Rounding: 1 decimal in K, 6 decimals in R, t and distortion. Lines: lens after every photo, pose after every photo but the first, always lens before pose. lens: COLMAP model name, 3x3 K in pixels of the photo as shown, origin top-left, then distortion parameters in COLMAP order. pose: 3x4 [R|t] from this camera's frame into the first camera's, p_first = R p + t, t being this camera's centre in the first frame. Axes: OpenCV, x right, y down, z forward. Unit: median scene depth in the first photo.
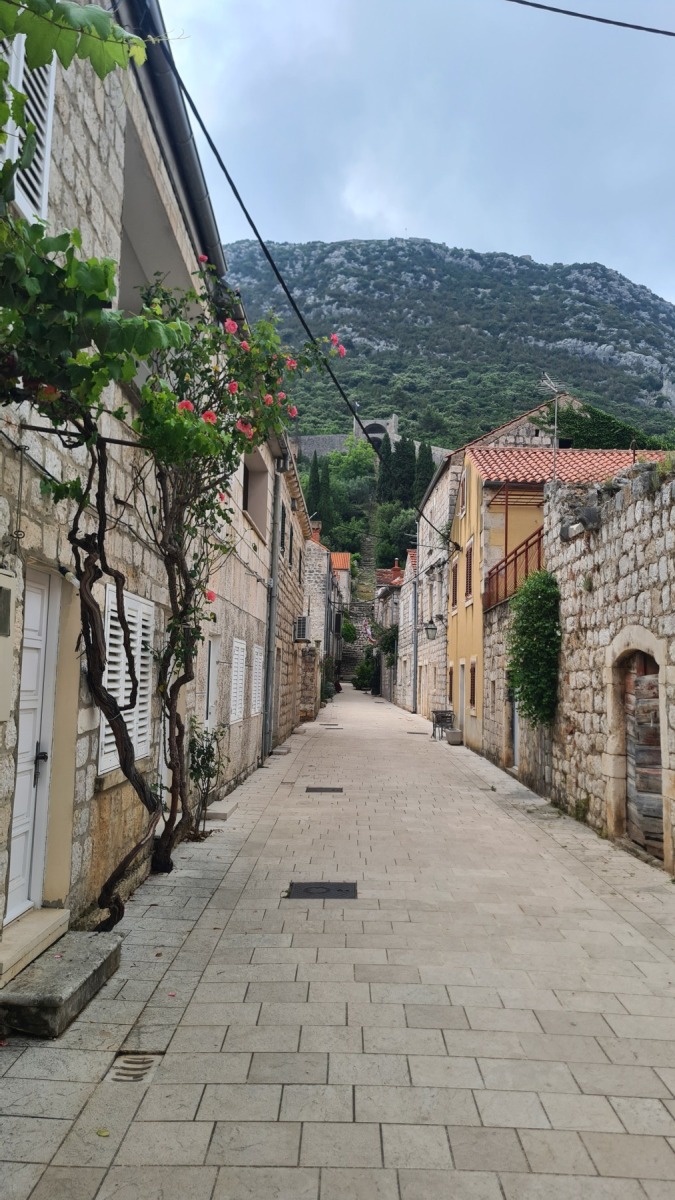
lens RADIAL K [[902.7, 0, 336.0], [0, 902.7, 598.0], [0, 0, 1]] dist [0.005968, 0.000680]
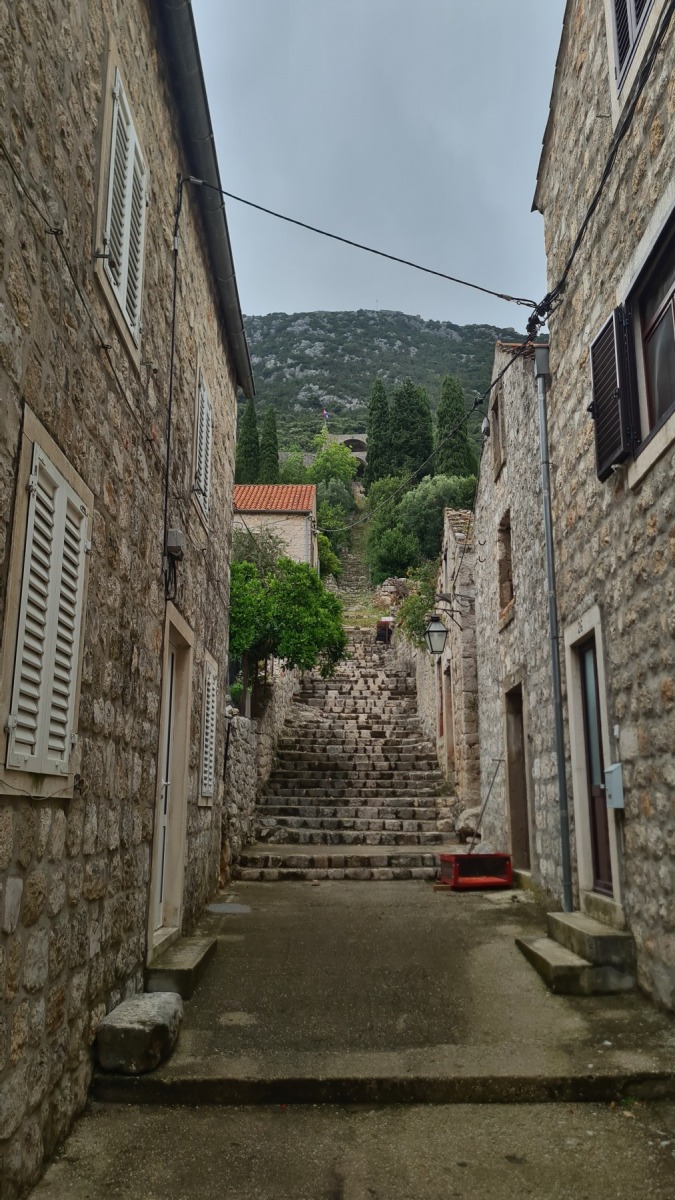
lens RADIAL K [[902.7, 0, 338.3], [0, 902.7, 601.6], [0, 0, 1]] dist [0.005968, 0.000680]
pose [[0.999243, -0.018707, 0.034095, 0.002944], [0.023048, 0.991017, -0.131736, 0.011520], [-0.031325, 0.132422, 0.990698, 0.159729]]
